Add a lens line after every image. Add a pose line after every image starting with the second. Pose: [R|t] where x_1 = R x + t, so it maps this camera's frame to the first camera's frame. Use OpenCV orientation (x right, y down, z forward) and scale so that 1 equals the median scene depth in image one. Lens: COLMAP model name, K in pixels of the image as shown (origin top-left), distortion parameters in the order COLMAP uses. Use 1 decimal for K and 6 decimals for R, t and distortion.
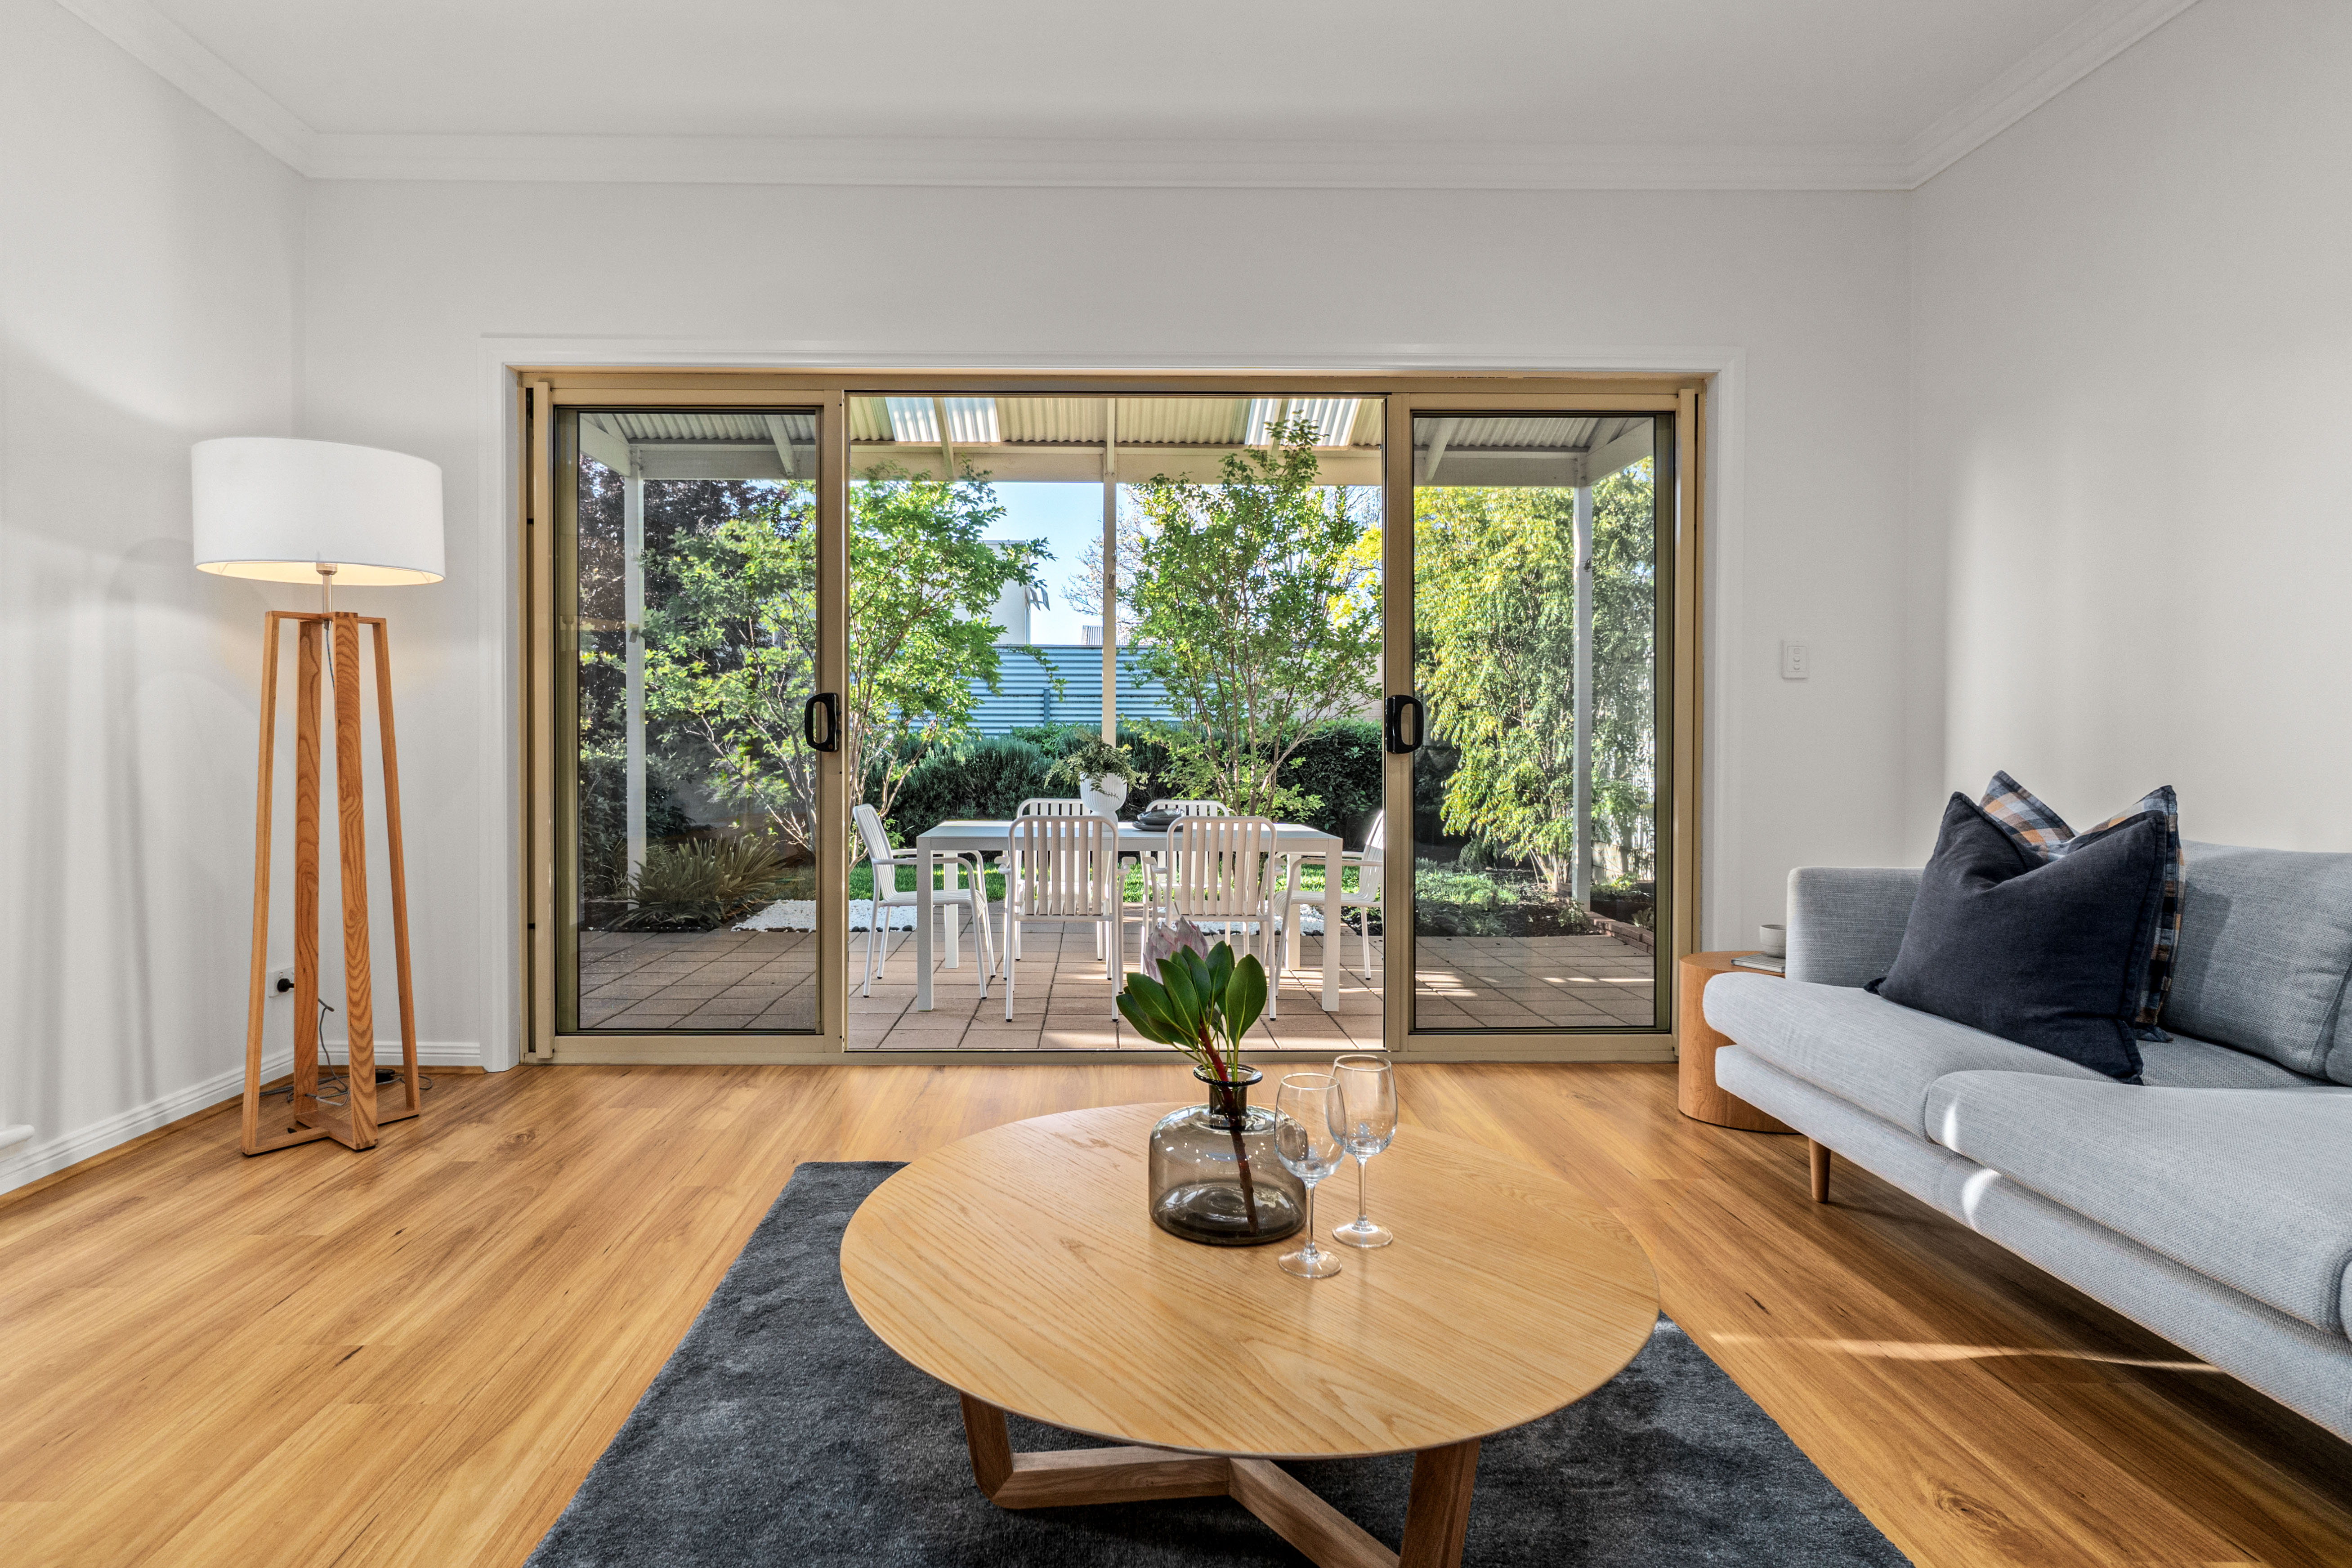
lens RADIAL K [[1173.3, 0, 1112.1], [0, 1173.3, 754.2], [0, 0, 1]] dist [-0.002429, 0.000150]
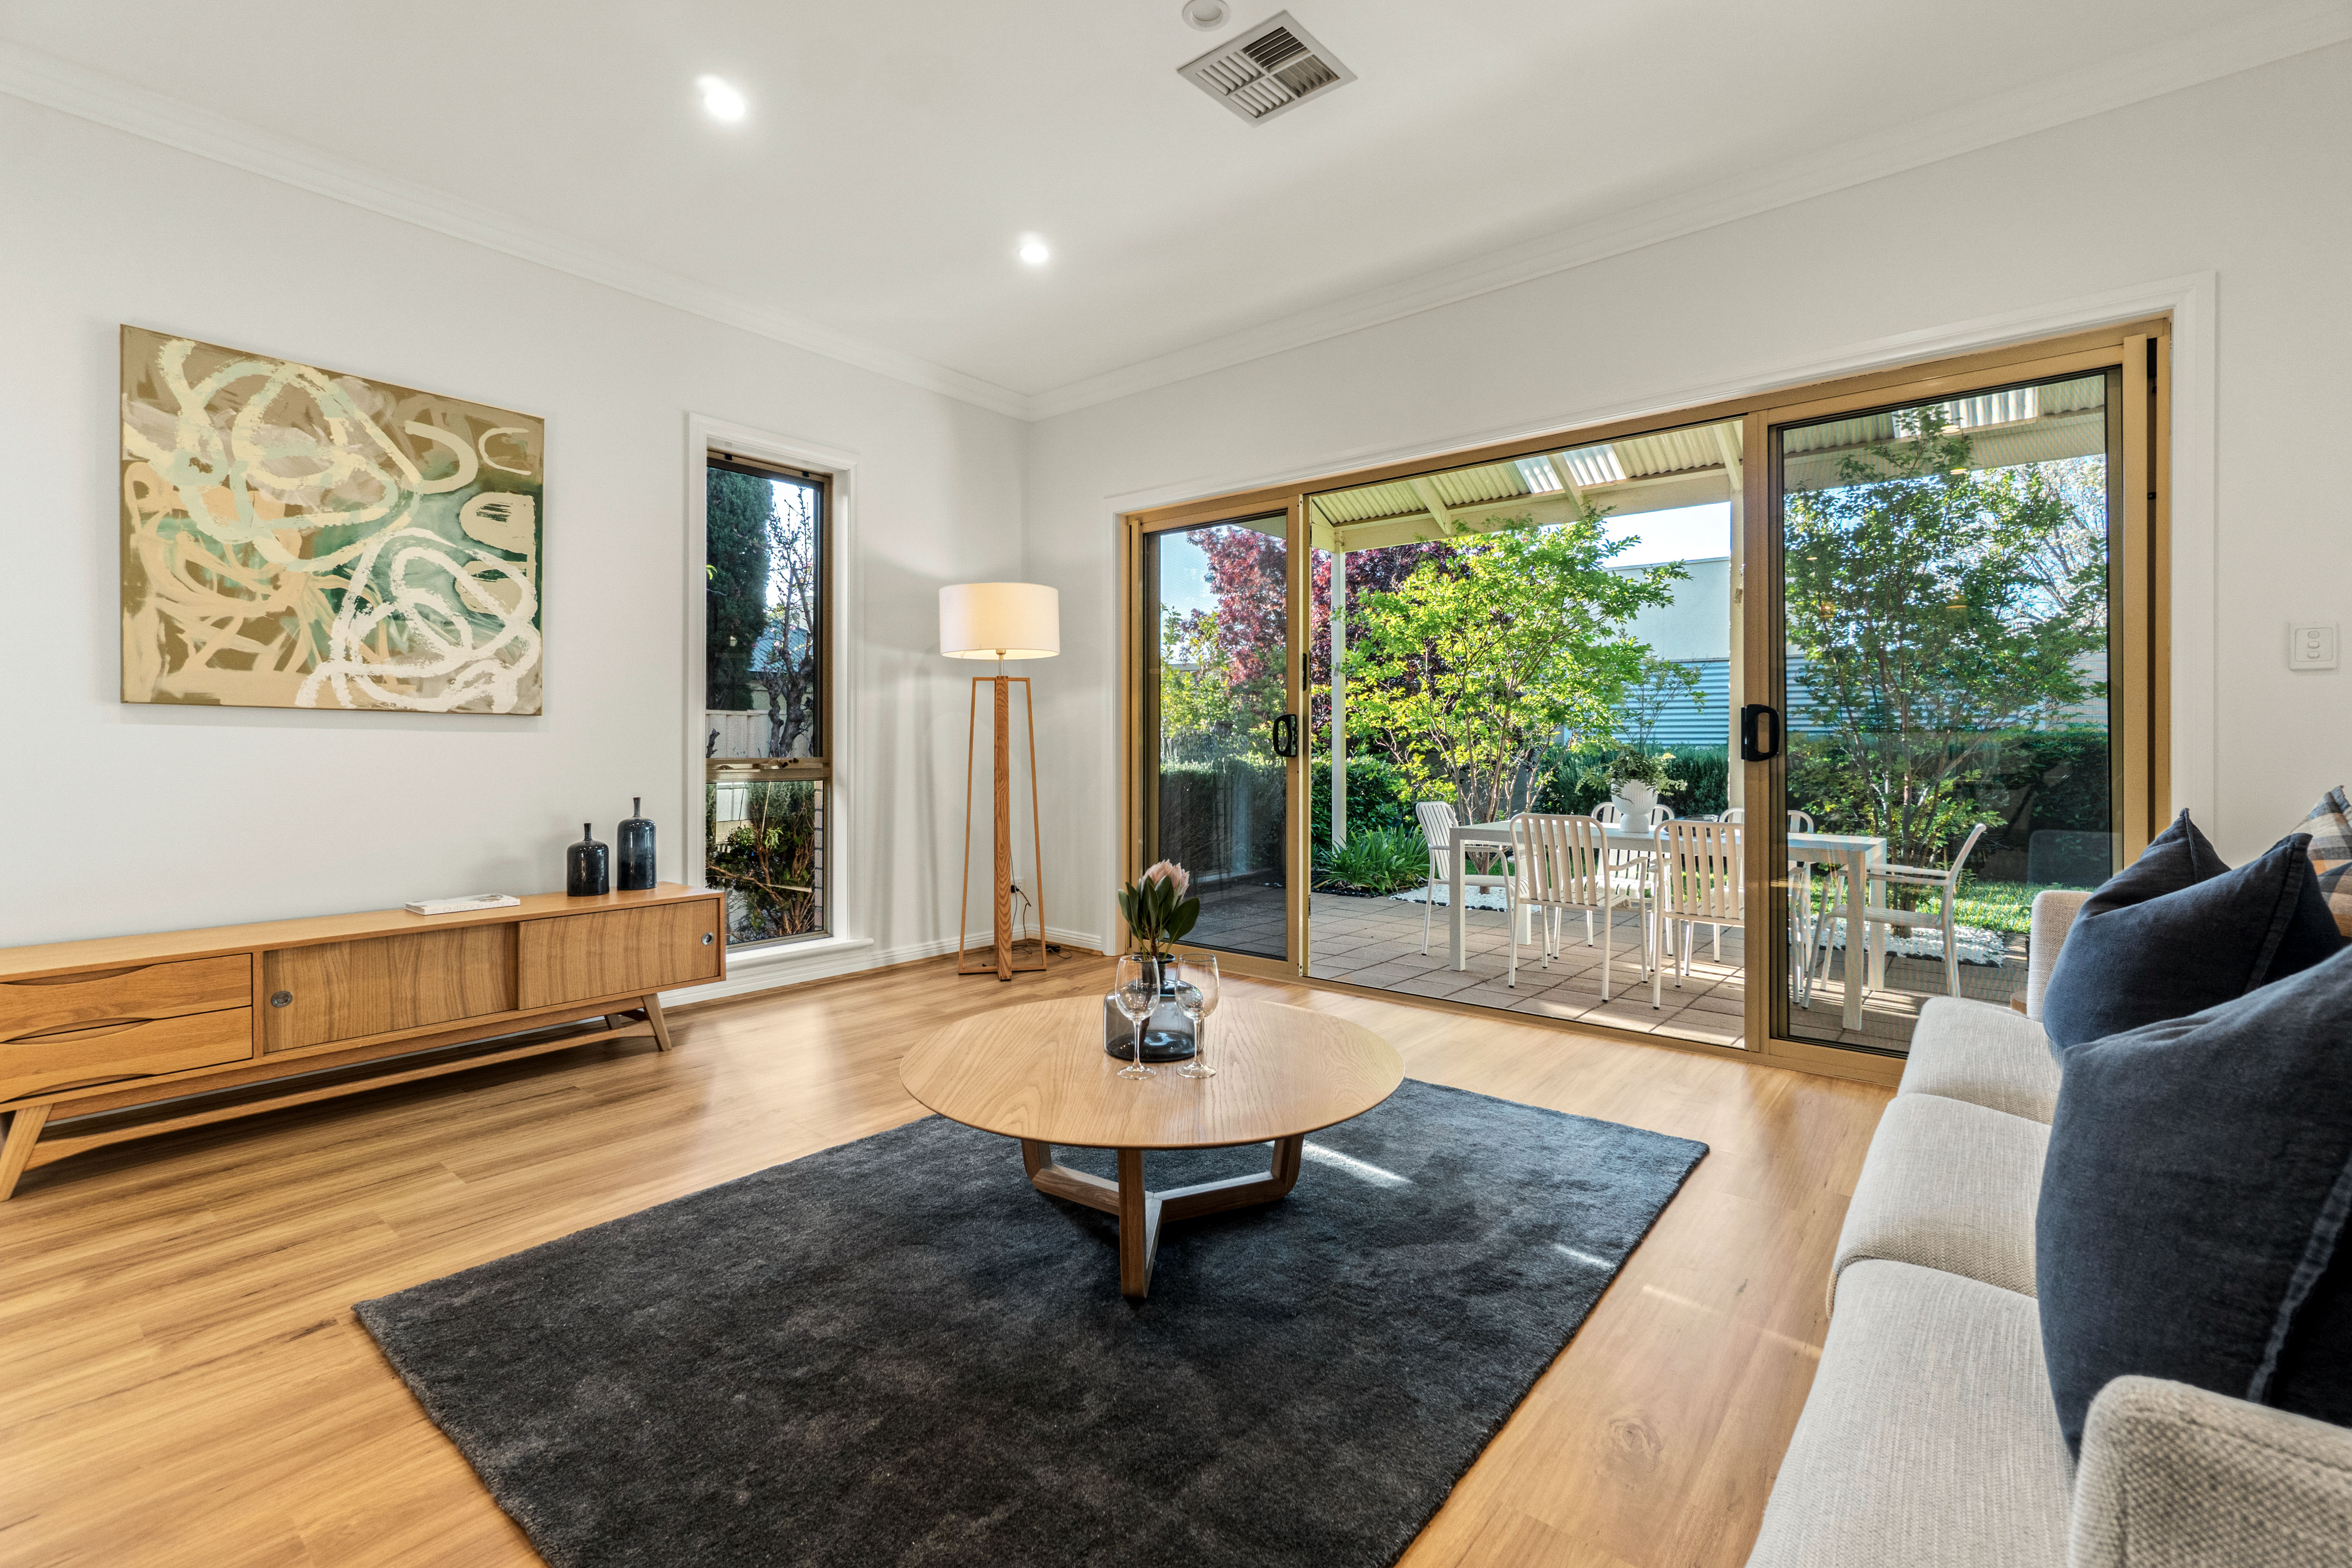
lens RADIAL K [[1025.4, 0, 1170.4], [0, 1025.4, 751.4], [0, 0, 1]] dist [-0.002123, -0.000720]
pose [[0.763868, 0.001667, -0.645370, 0.283249], [-0.009626, 0.999915, -0.008811, 0.002256], [0.645301, 0.012943, 0.763819, -0.010327]]
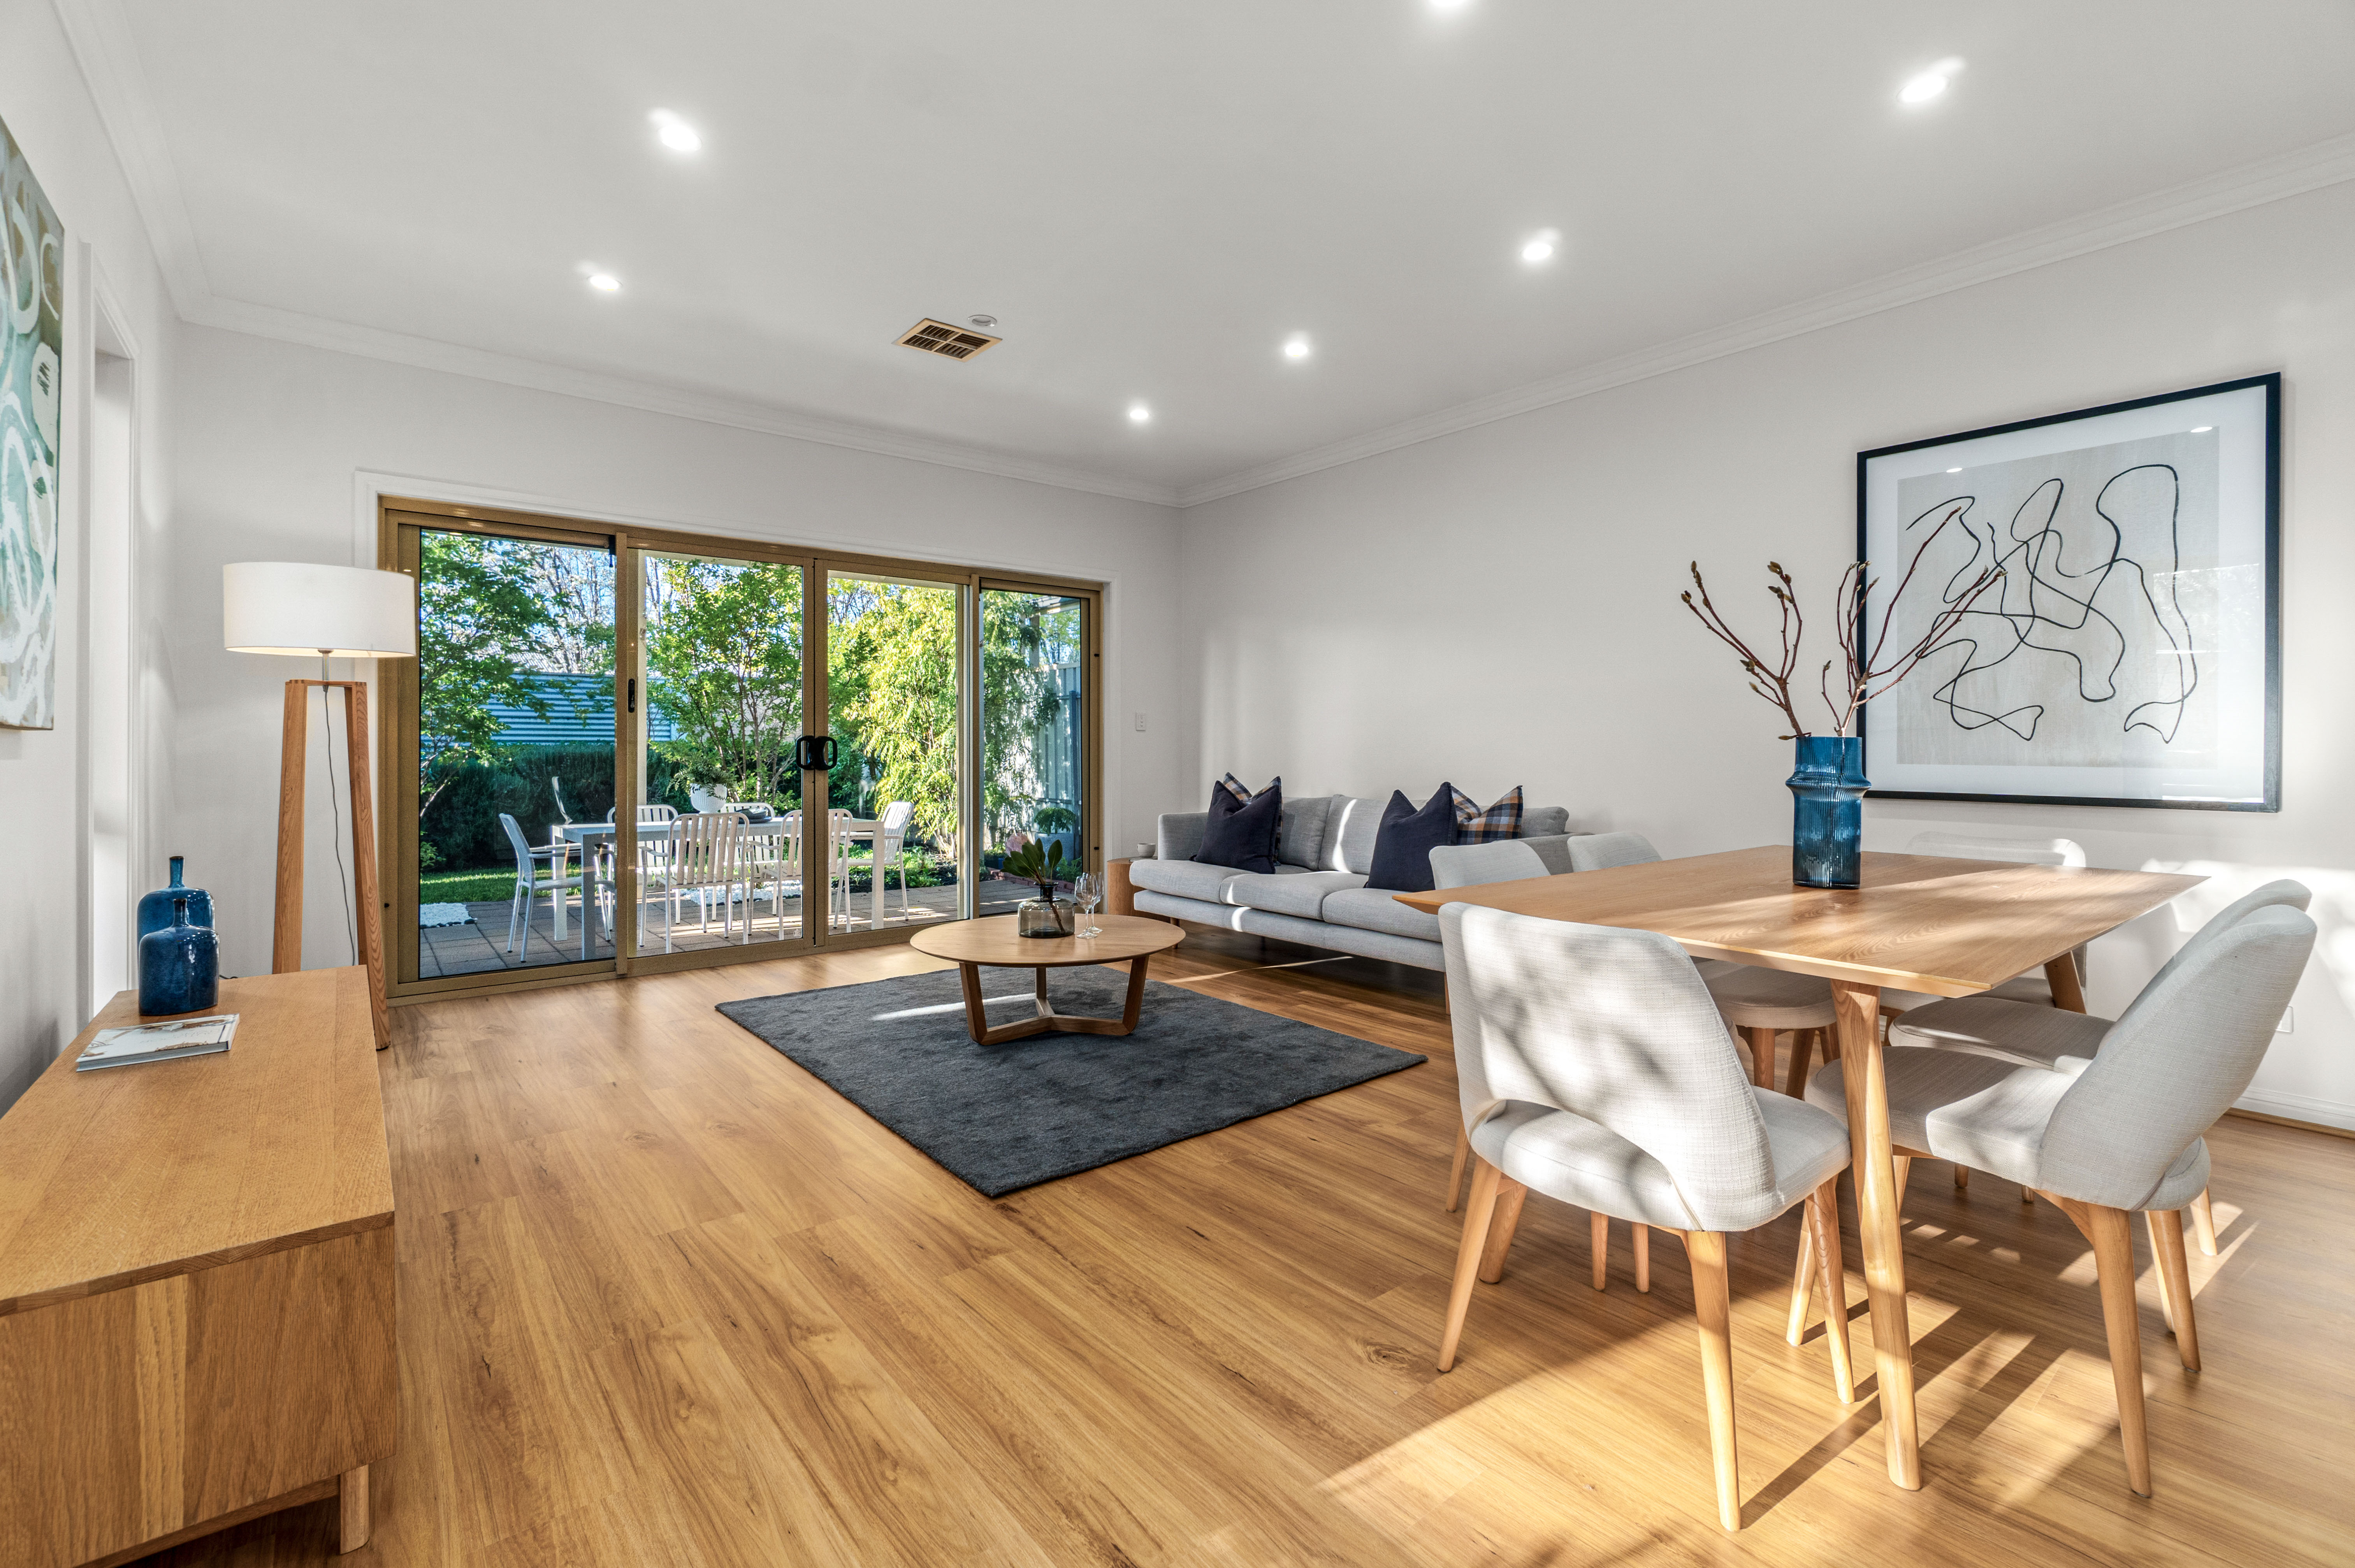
lens RADIAL K [[1026.6, 0, 1177.3], [0, 1026.6, 761.0], [0, 0, 1]] dist [-0.002123, -0.000720]
pose [[0.784376, -0.010244, 0.620201, -0.336038], [0.012475, 0.999922, 0.000739, -0.006002], [-0.620161, 0.007158, 0.784442, -0.322561]]
